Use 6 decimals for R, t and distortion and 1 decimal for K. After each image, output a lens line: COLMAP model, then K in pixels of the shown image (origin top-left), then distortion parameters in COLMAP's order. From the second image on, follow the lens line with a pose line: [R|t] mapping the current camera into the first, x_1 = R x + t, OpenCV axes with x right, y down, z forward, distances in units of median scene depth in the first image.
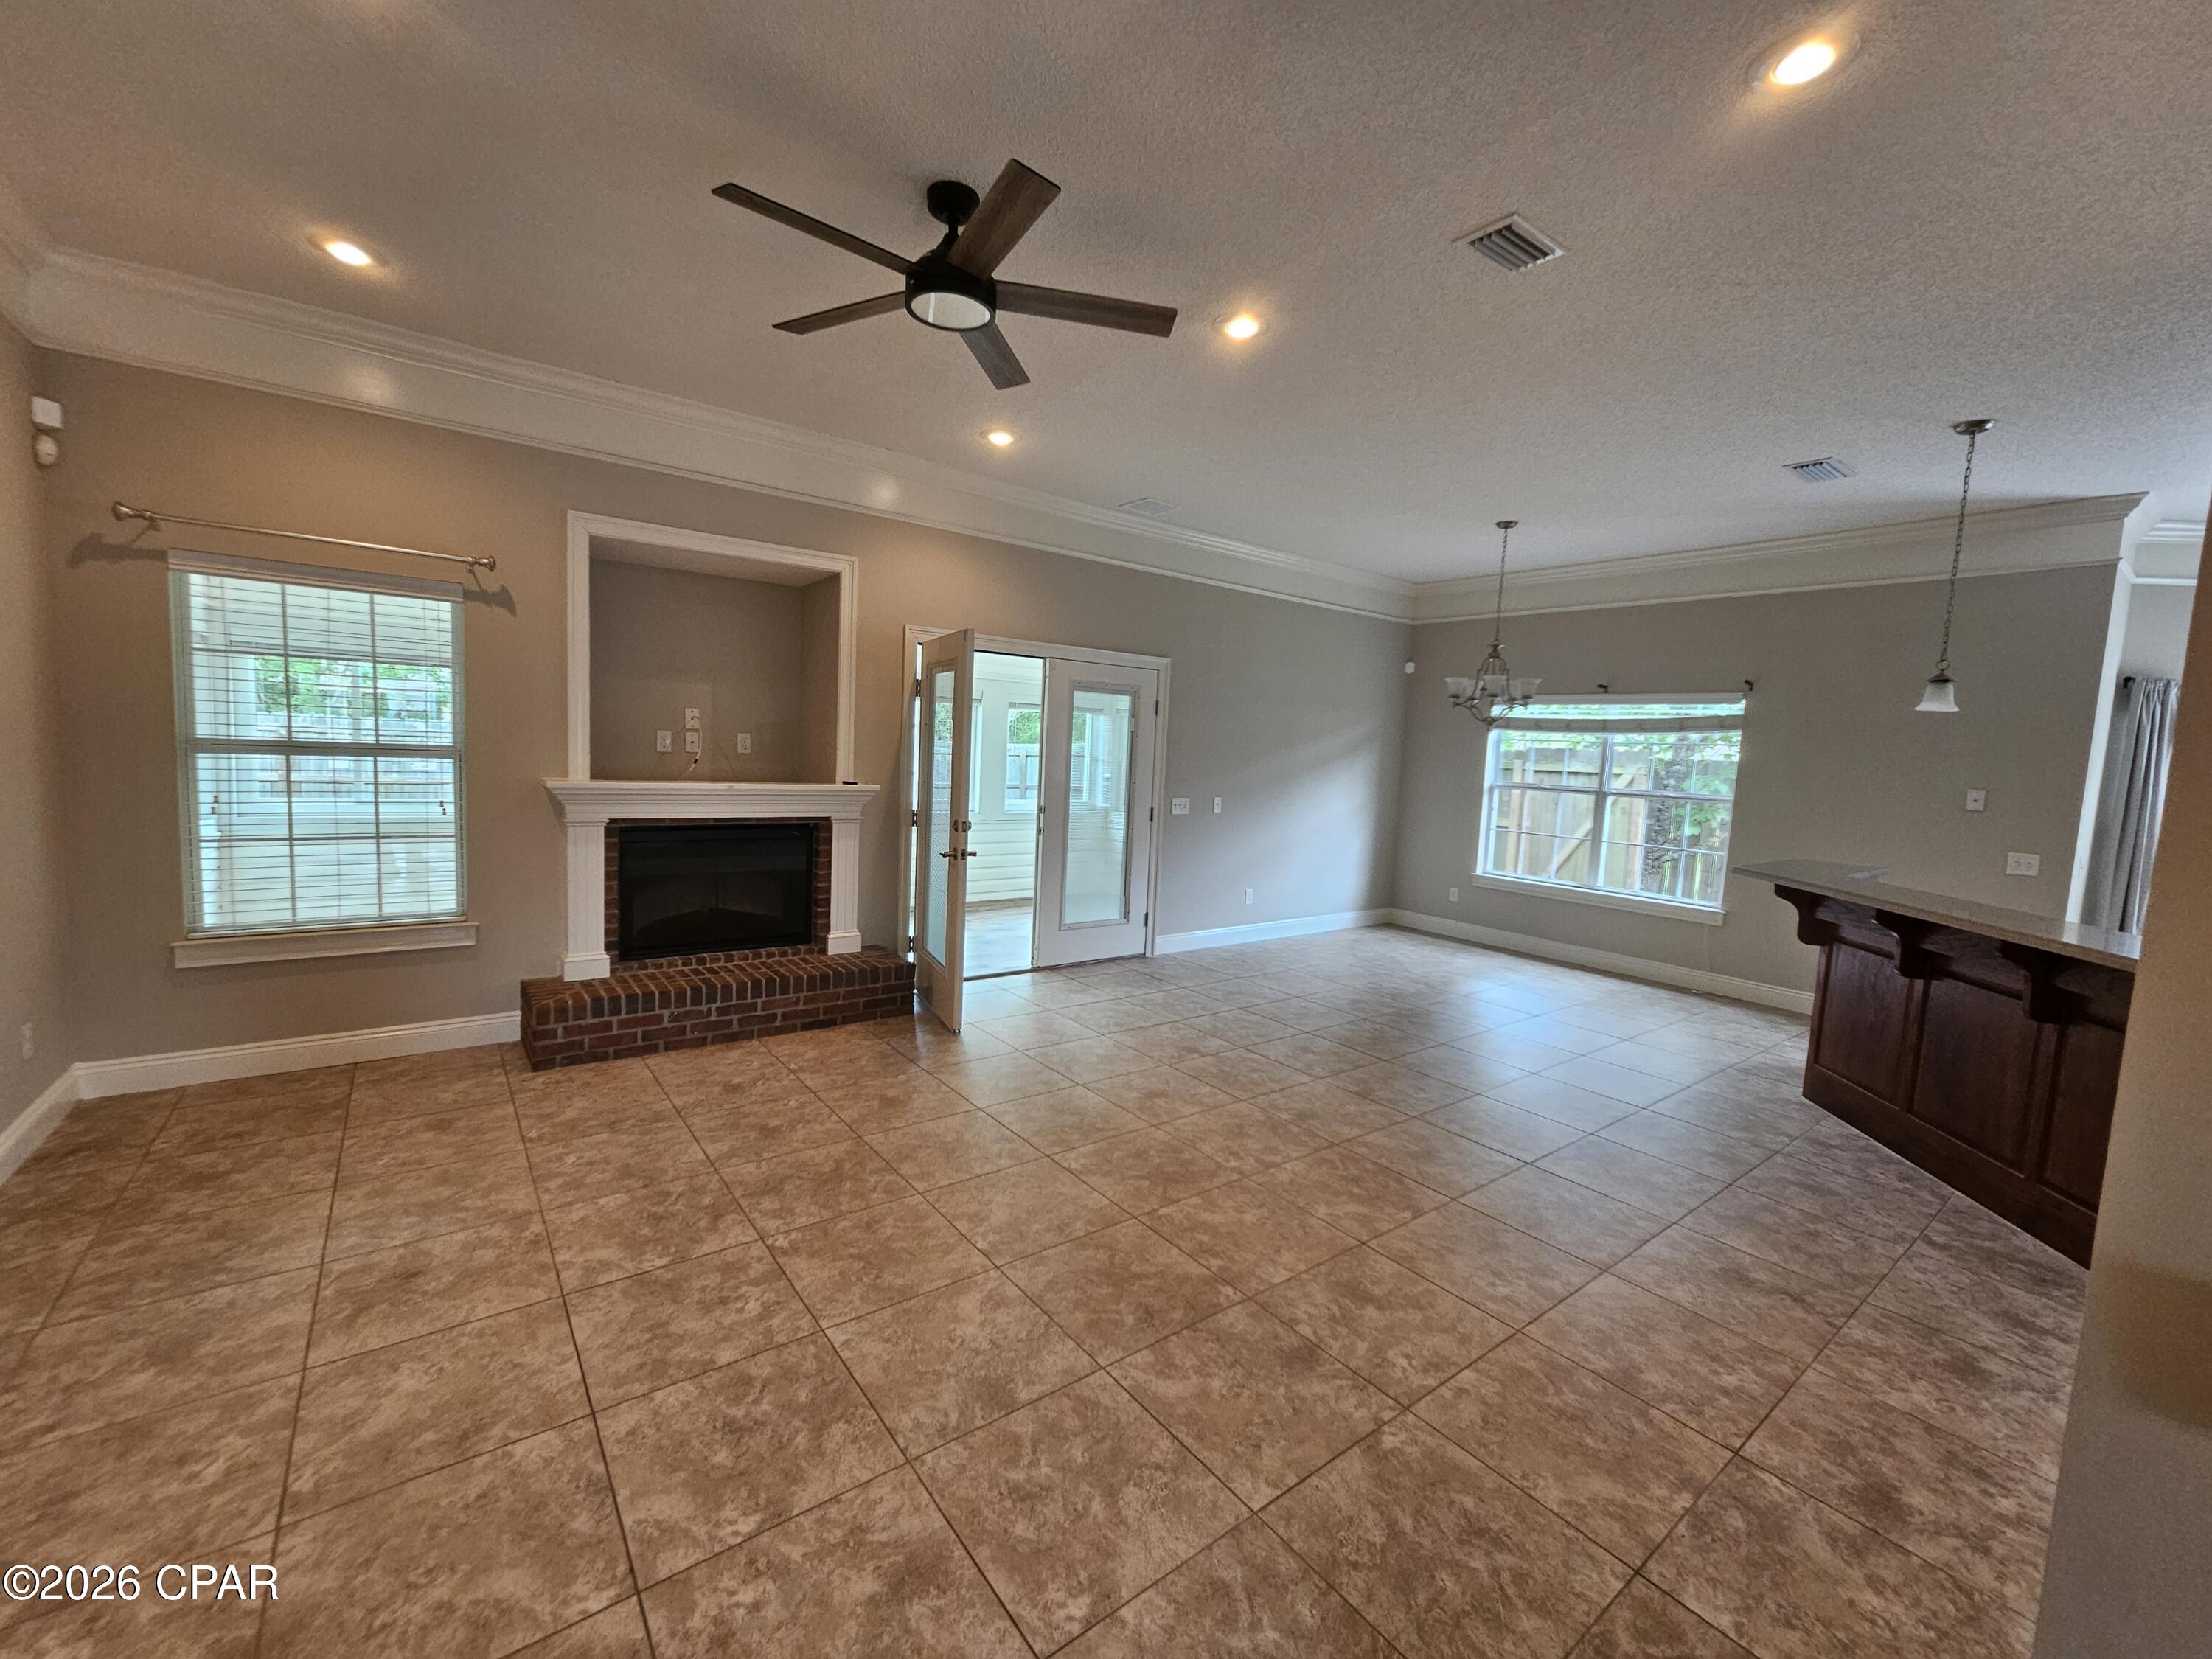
lens RADIAL K [[902.8, 0, 1108.5], [0, 902.8, 828.4], [0, 0, 1]] dist [-0.000154, -0.000038]
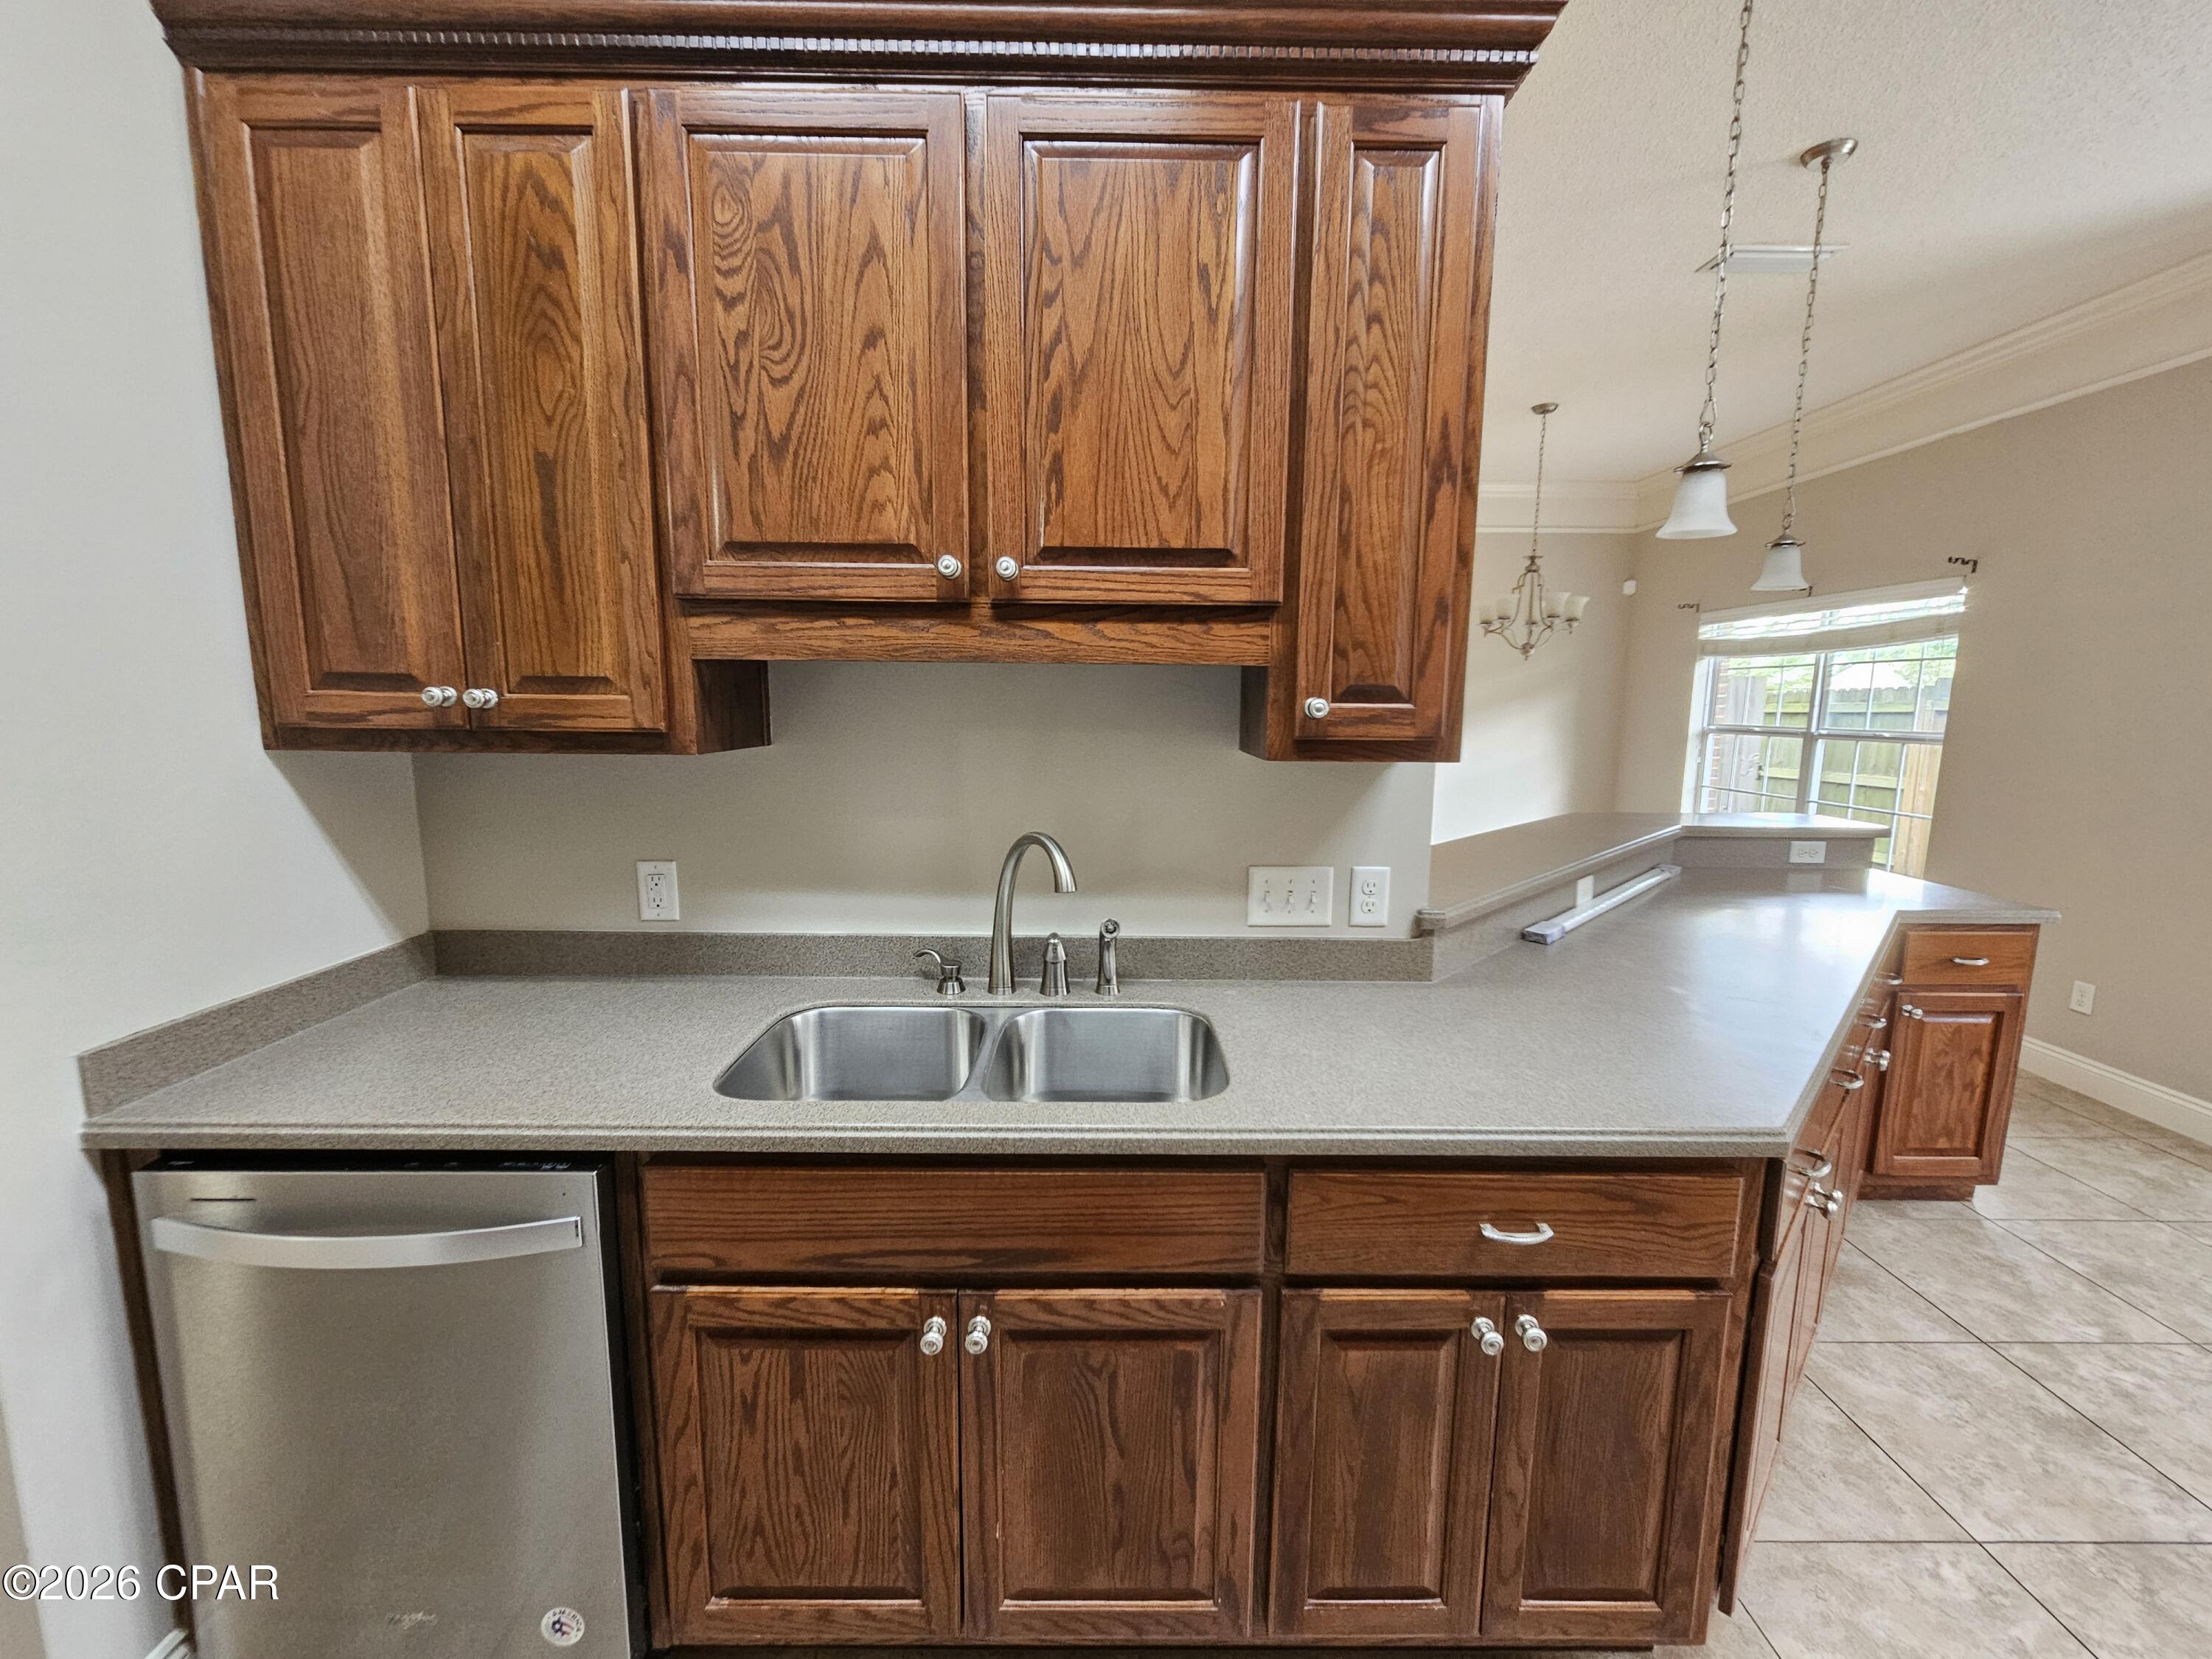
lens RADIAL K [[902.8, 0, 1107.2], [0, 902.8, 829.1], [0, 0, 1]] dist [-0.000154, -0.000038]
pose [[0.802165, 0.043247, -0.595534, 0.524249], [-0.023991, 0.998903, 0.040223, 0.020343], [0.596620, -0.017978, 0.802323, 0.077354]]
